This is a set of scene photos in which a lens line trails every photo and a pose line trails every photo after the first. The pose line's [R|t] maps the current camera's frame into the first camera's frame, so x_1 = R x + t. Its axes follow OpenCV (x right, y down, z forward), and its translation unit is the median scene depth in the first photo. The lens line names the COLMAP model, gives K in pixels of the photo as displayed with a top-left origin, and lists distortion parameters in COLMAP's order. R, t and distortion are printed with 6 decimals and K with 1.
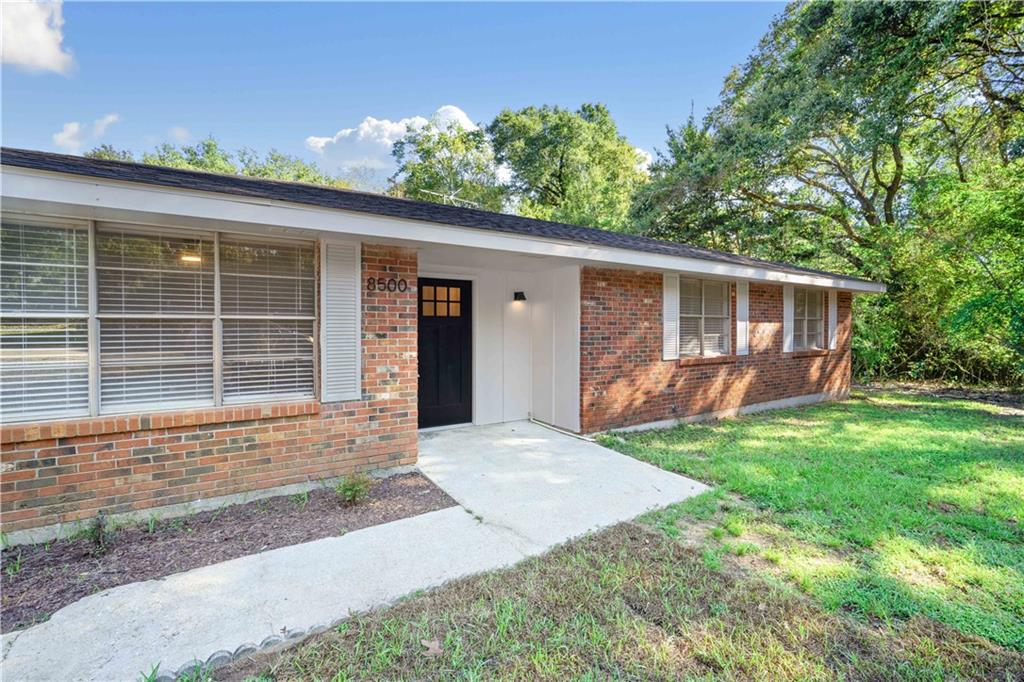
lens RADIAL K [[453.6, 0, 528.2], [0, 453.6, 324.6], [0, 0, 1]] dist [-0.017539, 0.000387]
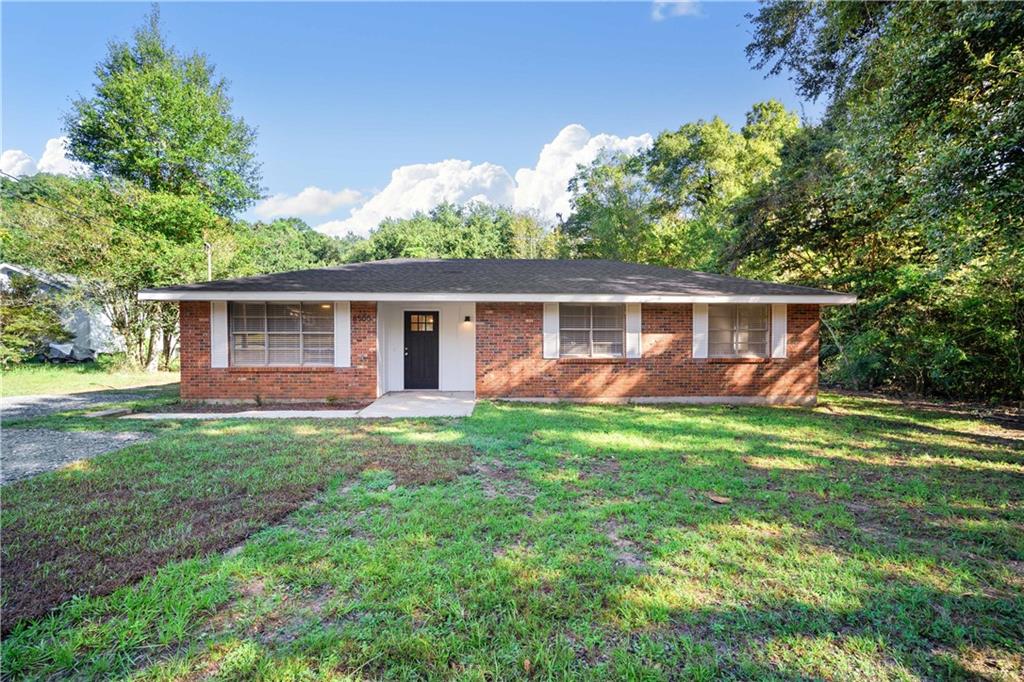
lens RADIAL K [[453.6, 0, 528.2], [0, 453.6, 324.6], [0, 0, 1]] dist [-0.017539, 0.000387]
pose [[0.861673, -0.010672, -0.507352, 0.924333], [0.001751, 0.999835, -0.018059, -0.008175], [0.507462, 0.014672, 0.861549, -0.323770]]
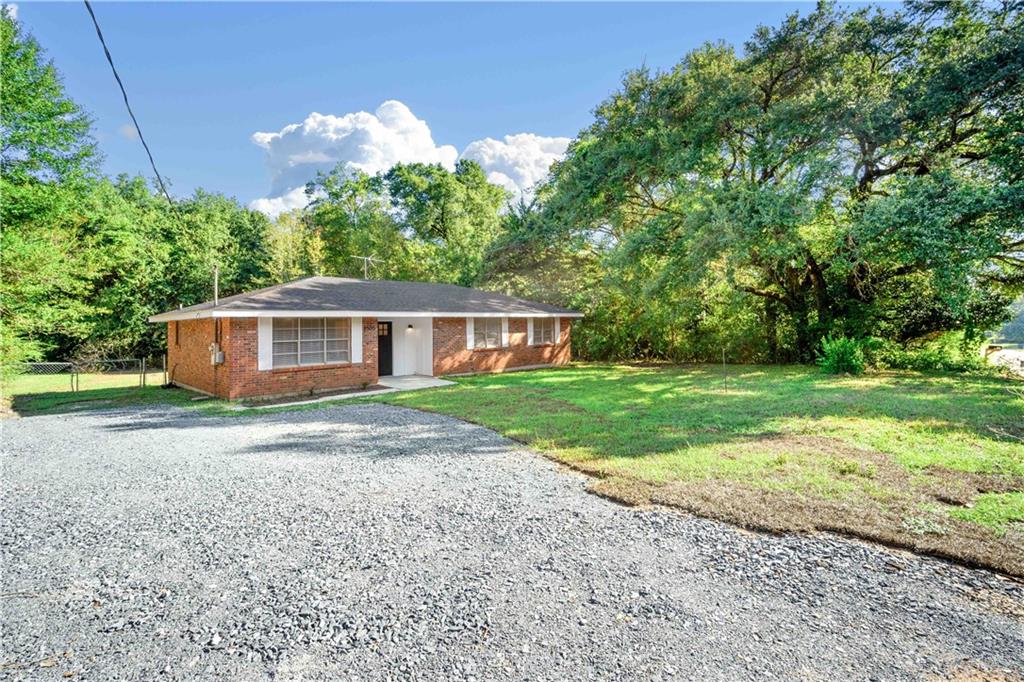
lens RADIAL K [[453.6, 0, 528.2], [0, 453.6, 324.6], [0, 0, 1]] dist [-0.017539, 0.000387]
pose [[0.974560, -0.016899, 0.223489, 0.051150], [0.015953, 0.999855, 0.006040, -0.068140], [-0.223558, -0.002321, 0.974688, -1.460528]]
